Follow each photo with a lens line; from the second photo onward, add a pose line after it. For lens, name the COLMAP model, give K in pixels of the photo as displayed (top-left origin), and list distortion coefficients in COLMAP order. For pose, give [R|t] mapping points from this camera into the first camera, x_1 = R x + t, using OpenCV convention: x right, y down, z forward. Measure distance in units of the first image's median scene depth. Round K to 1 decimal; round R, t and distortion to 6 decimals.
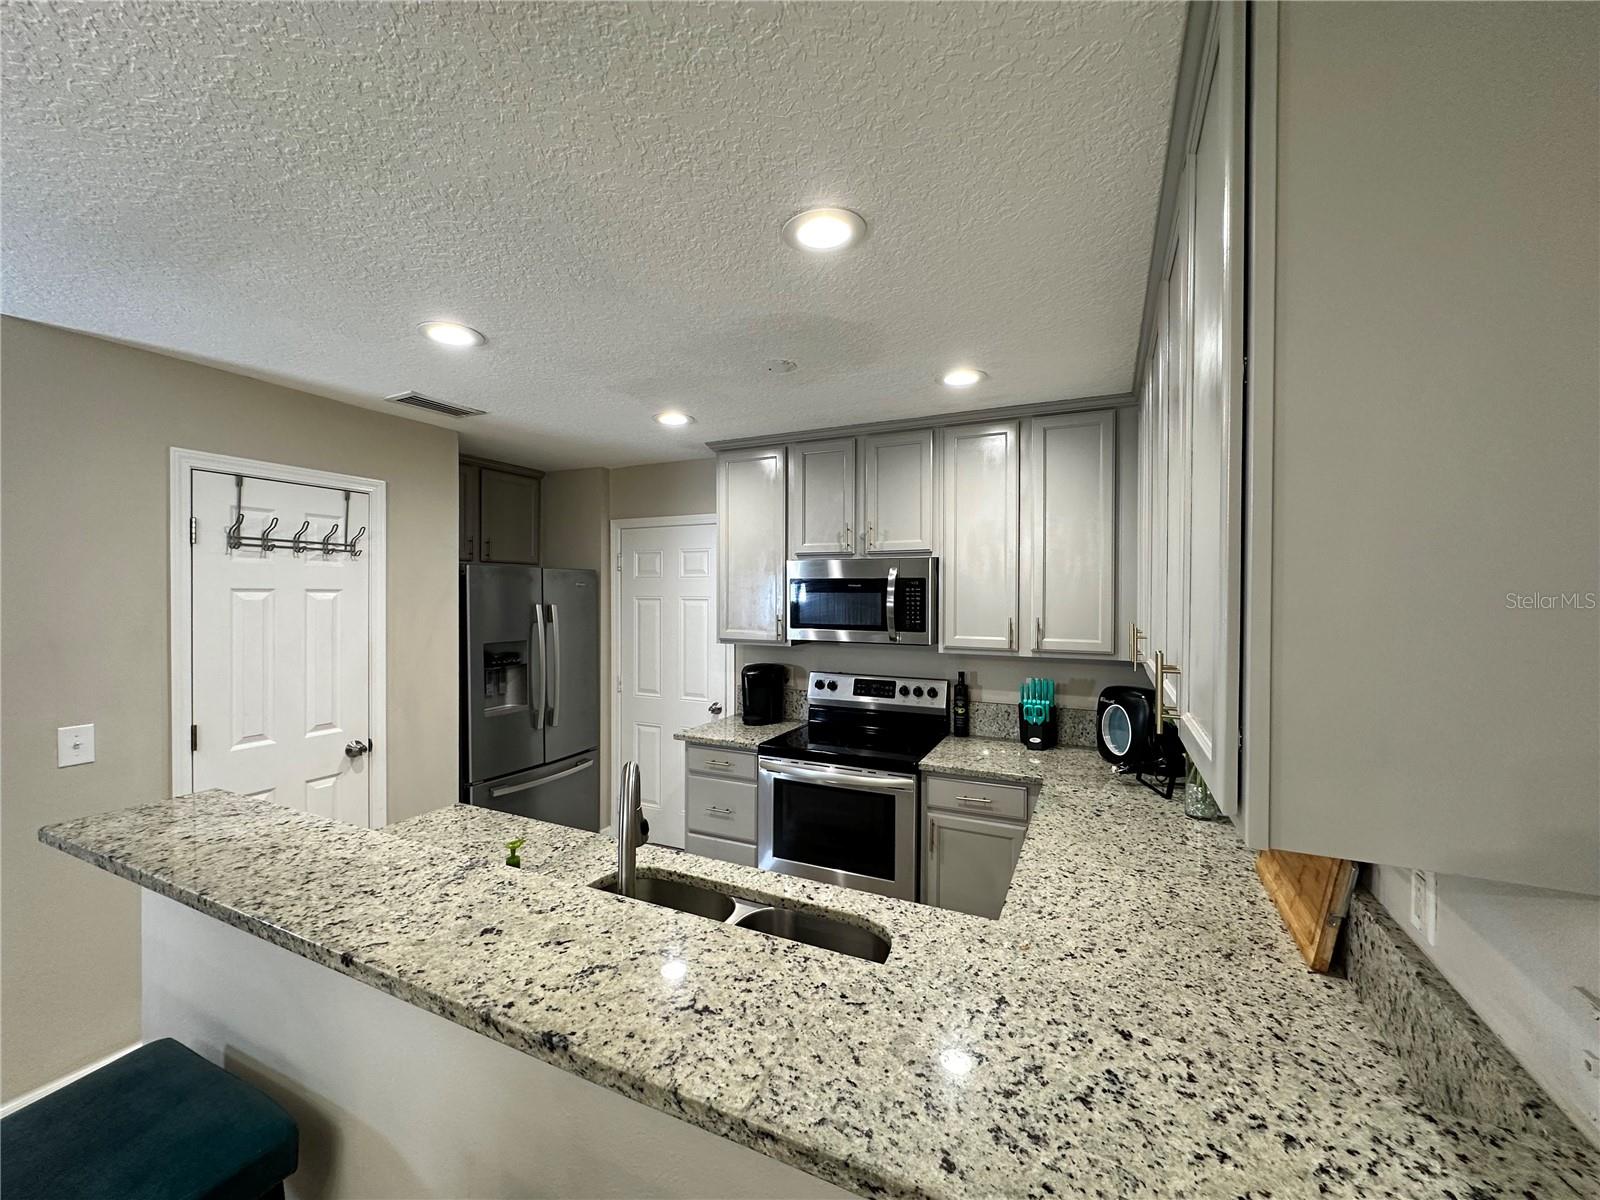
lens RADIAL K [[639.8, 0, 799.2], [0, 639.8, 601.6], [0, 0, 1]] dist [-0.006413, 0.002727]
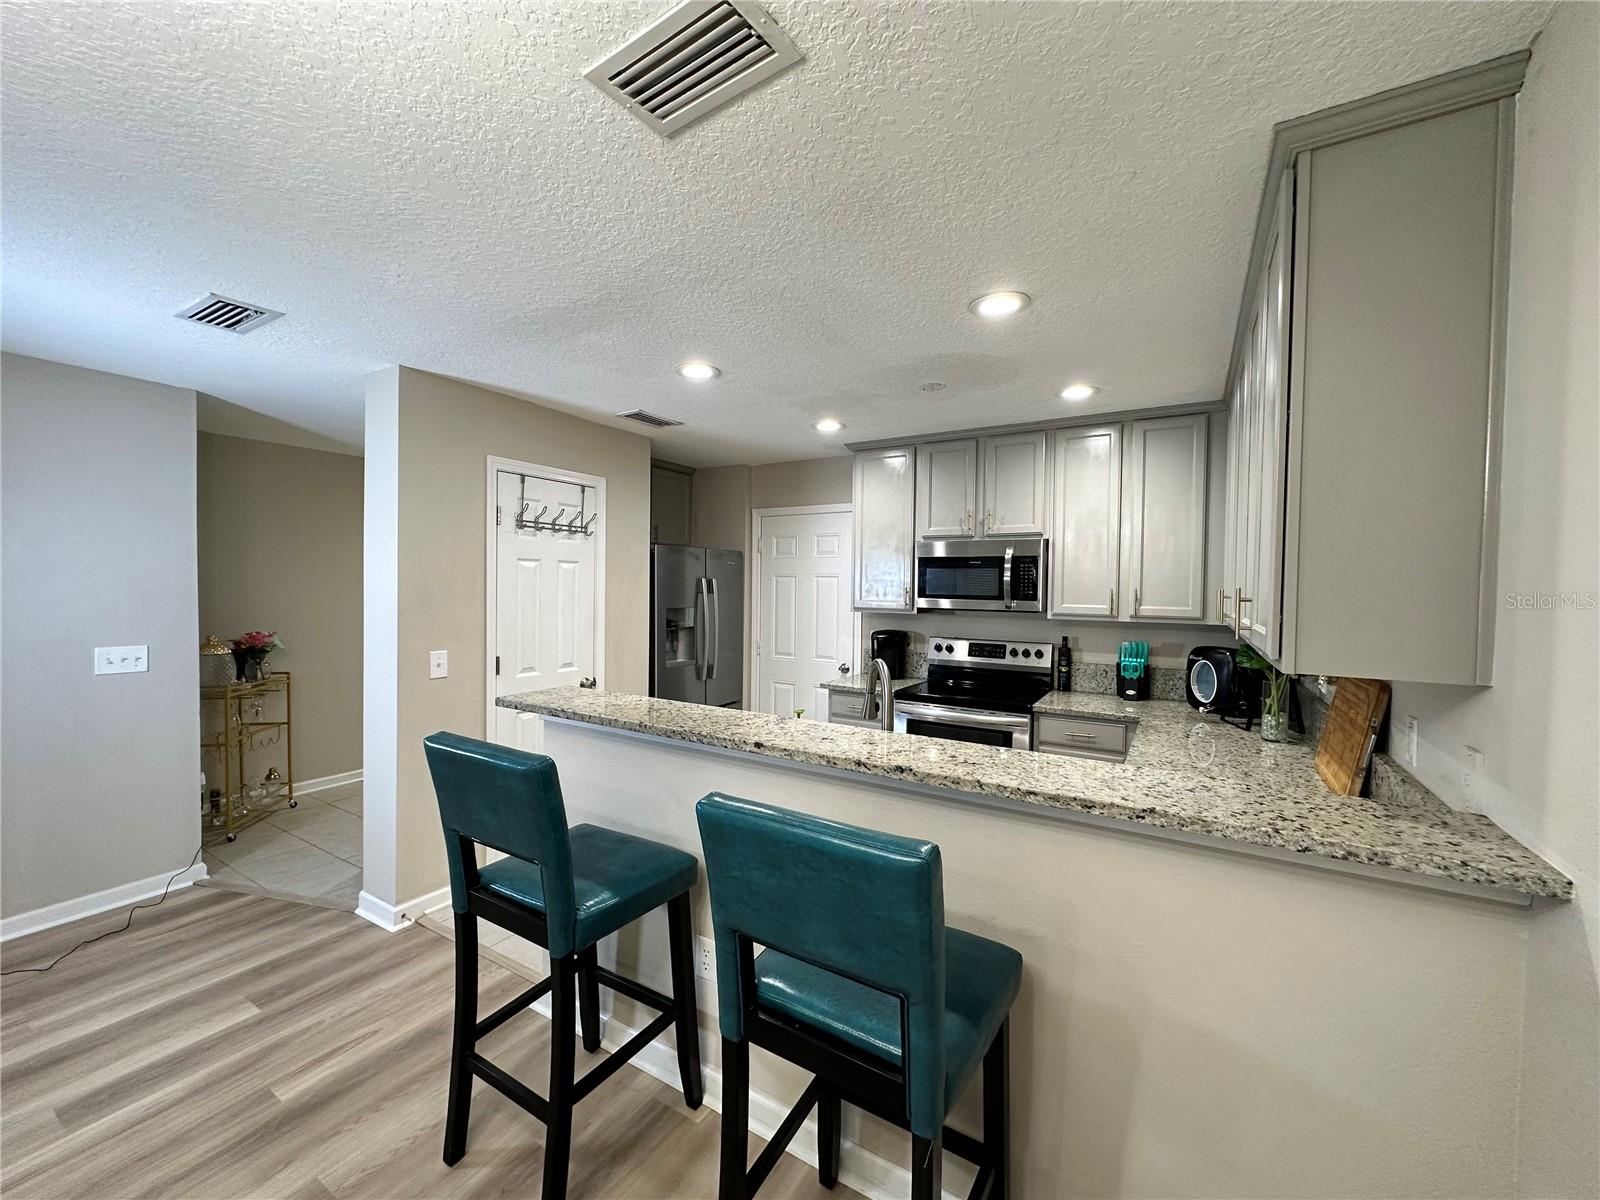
lens RADIAL K [[639.8, 0, 797.8], [0, 639.8, 602.8], [0, 0, 1]] dist [-0.006413, 0.002727]
pose [[0.994696, 0.012967, -0.102039, -0.130341], [-0.011652, 0.999841, 0.013471, 0.041179], [0.102197, -0.012211, 0.994689, -0.248786]]
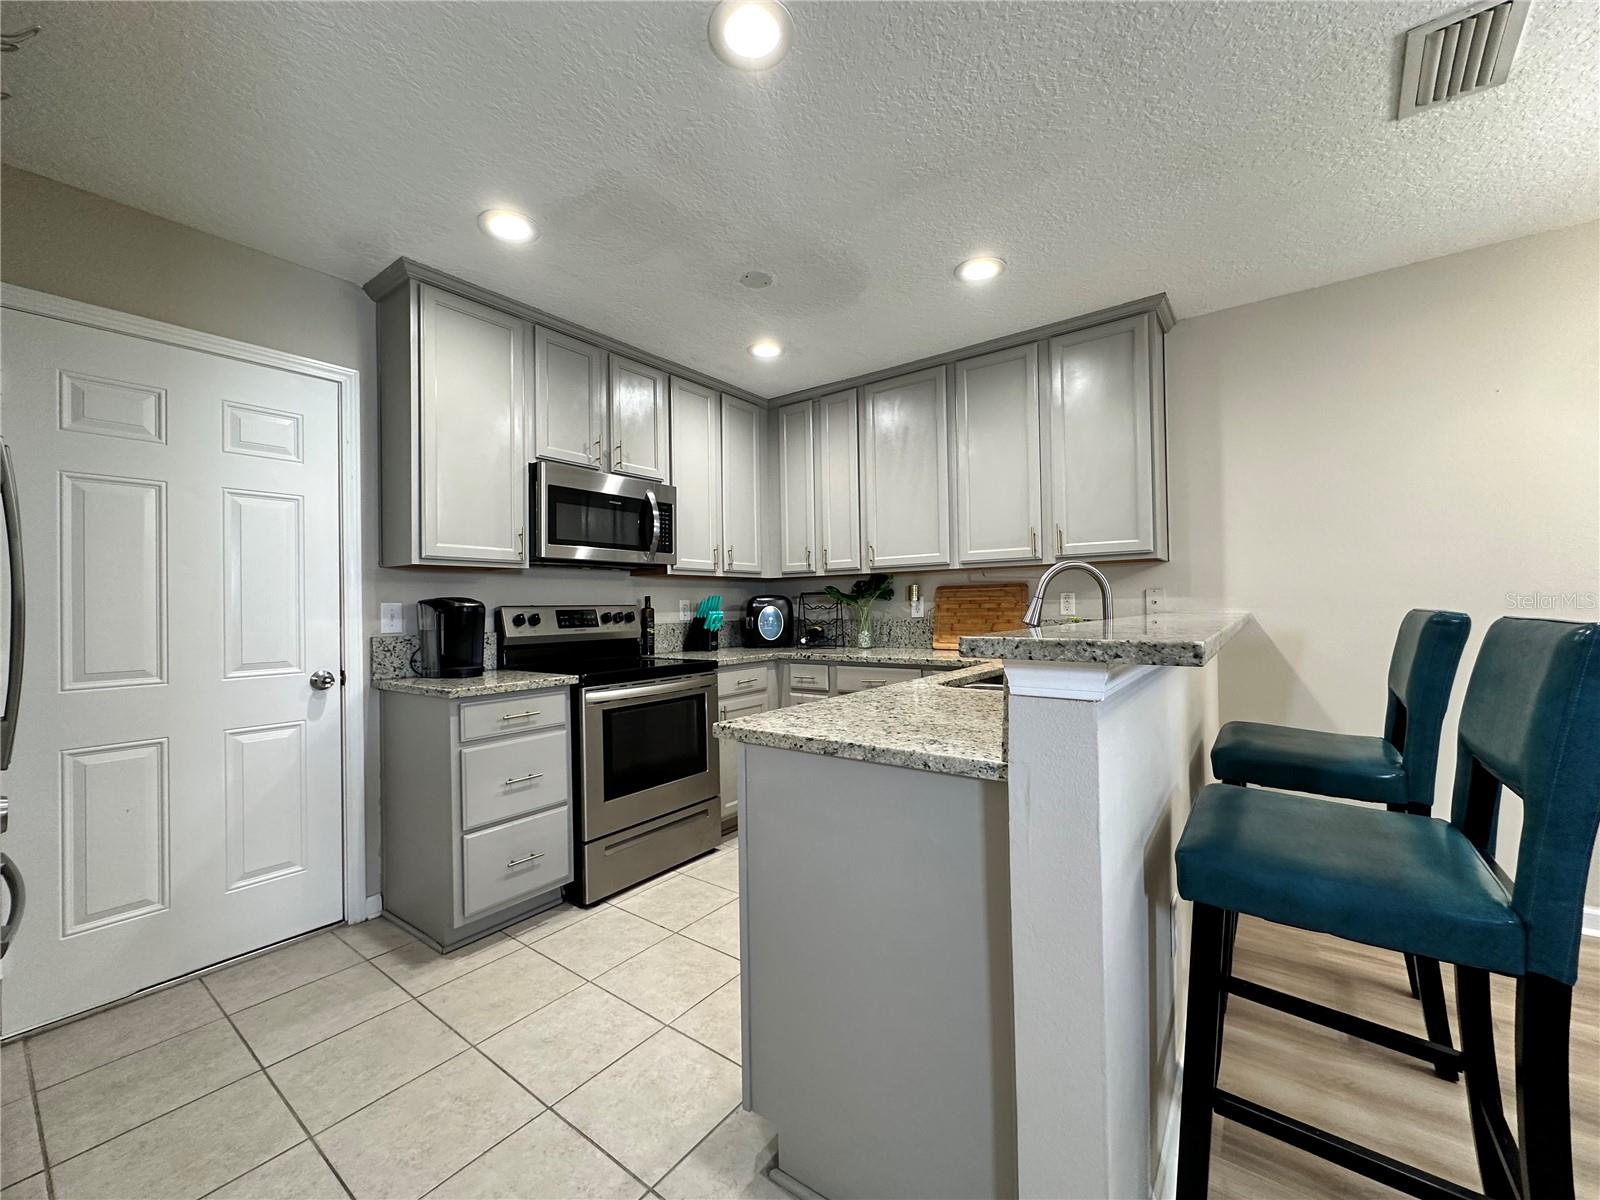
lens RADIAL K [[639.8, 0, 796.8], [0, 639.8, 601.6], [0, 0, 1]] dist [-0.006413, 0.002727]
pose [[0.193394, -0.002258, 0.981119, -0.863333], [0.022179, 0.999752, -0.002071, 0.140121], [-0.980871, 0.022161, 0.193396, 0.590826]]
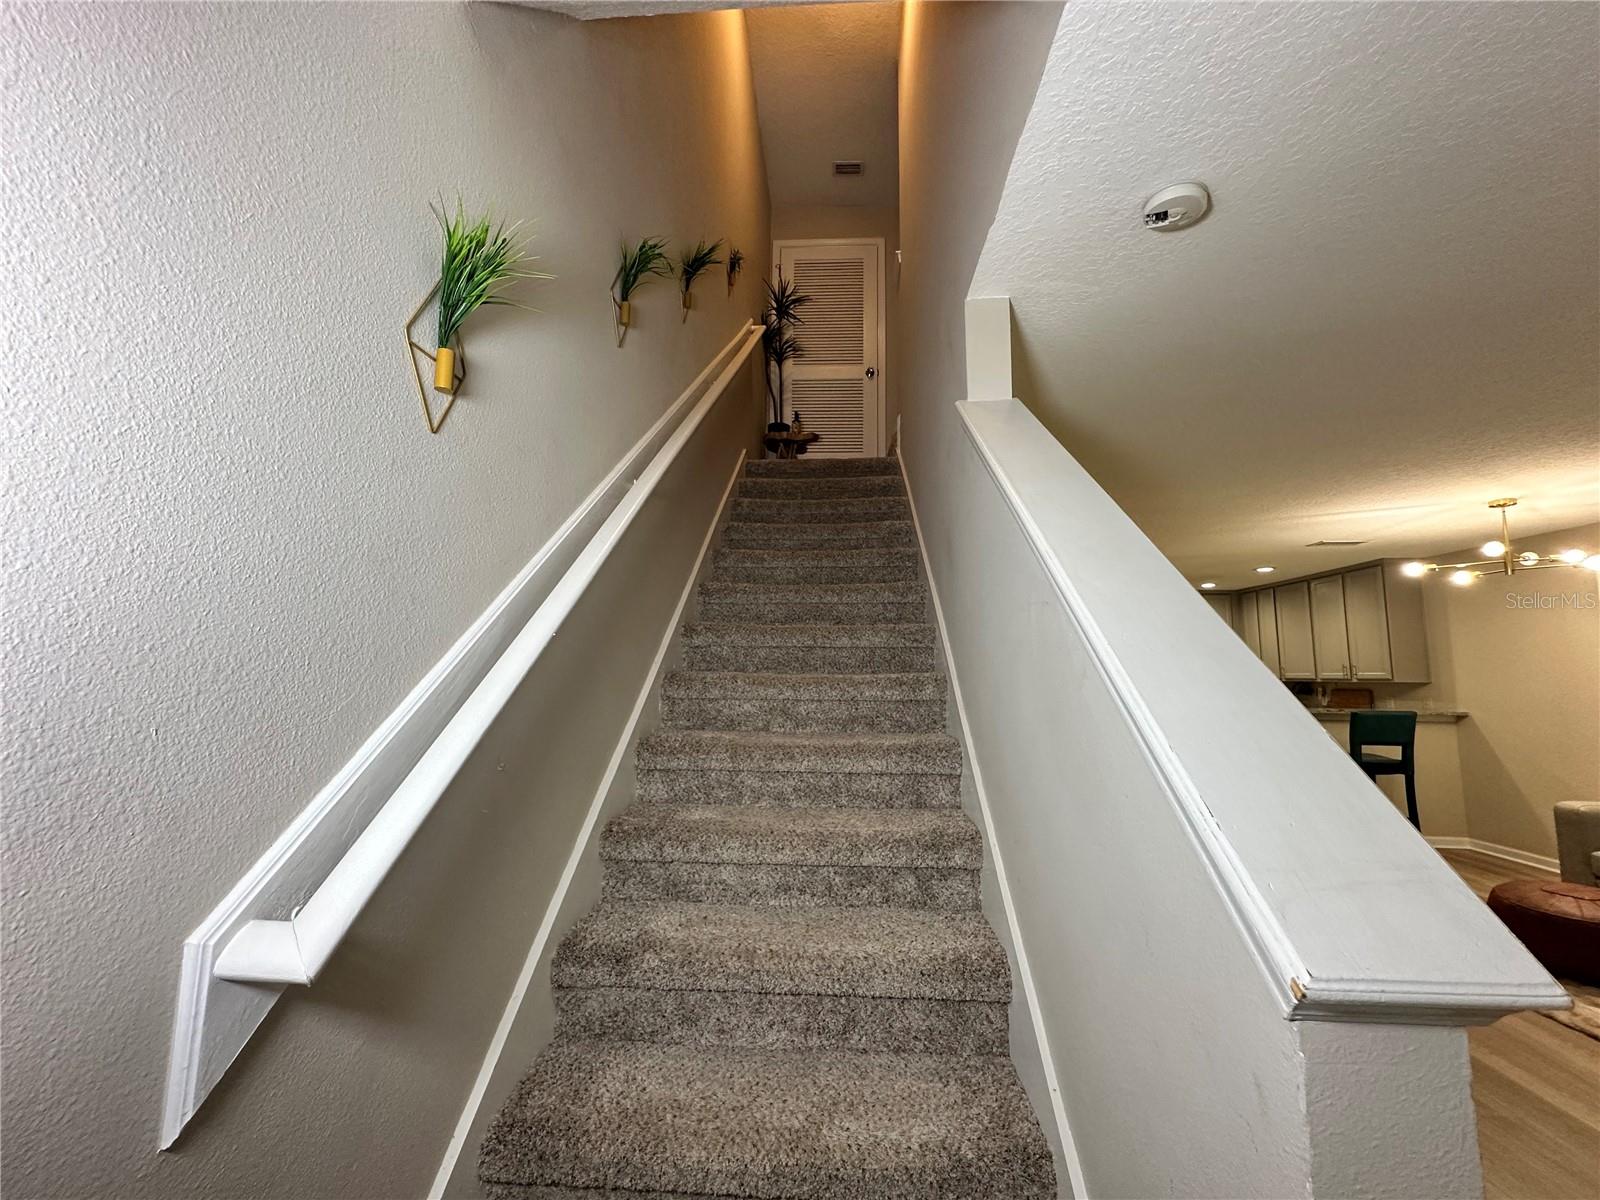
lens RADIAL K [[639.8, 0, 800.5], [0, 639.8, 596.6], [0, 0, 1]] dist [-0.006413, 0.002727]
pose [[0.928237, 0.053037, 0.368188, -2.257896], [-0.006606, 0.991978, -0.126237, 0.083999], [-0.371930, 0.114746, 0.921142, -0.903298]]
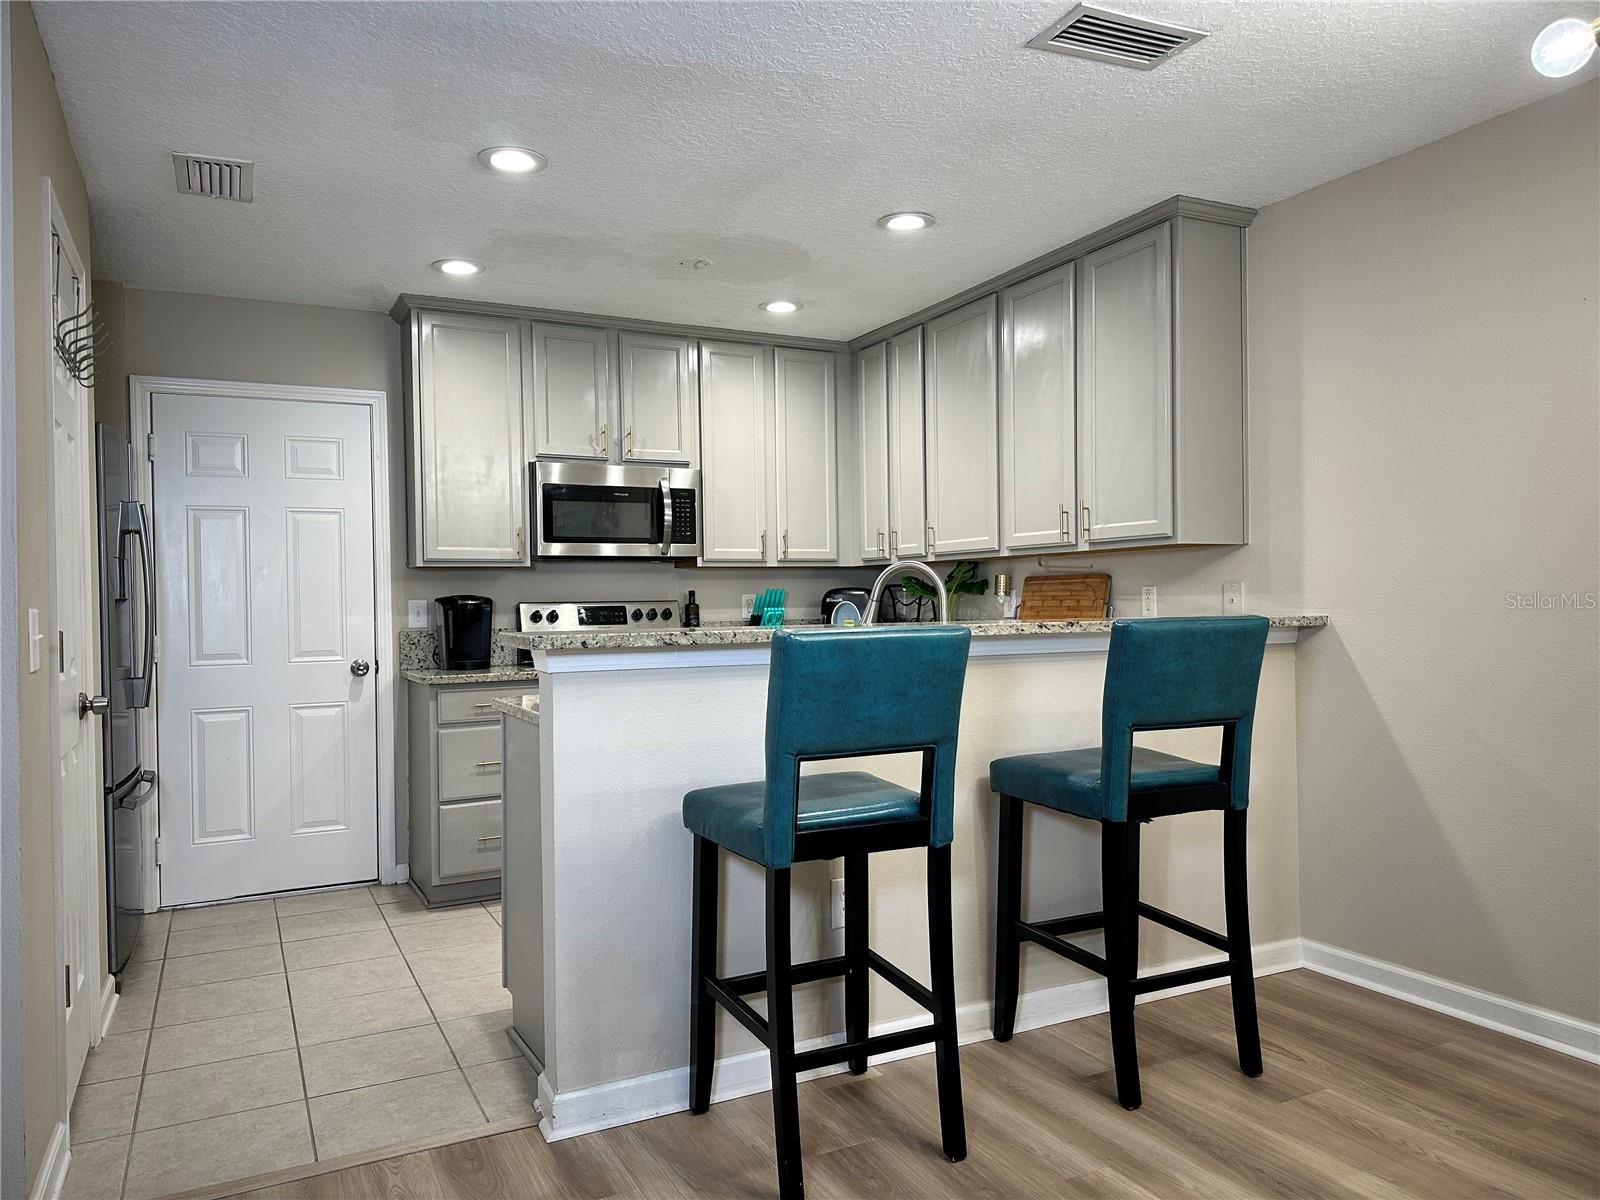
lens RADIAL K [[1129.0, 0, 814.0], [0, 1129.0, 608.7], [0, 0, 1]] dist [0.033036, -0.040263]
pose [[0.600028, -0.022687, 0.799657, -1.113380], [0.022986, 0.999674, 0.011113, 0.135008], [-0.799648, 0.011713, 0.600354, -0.194808]]
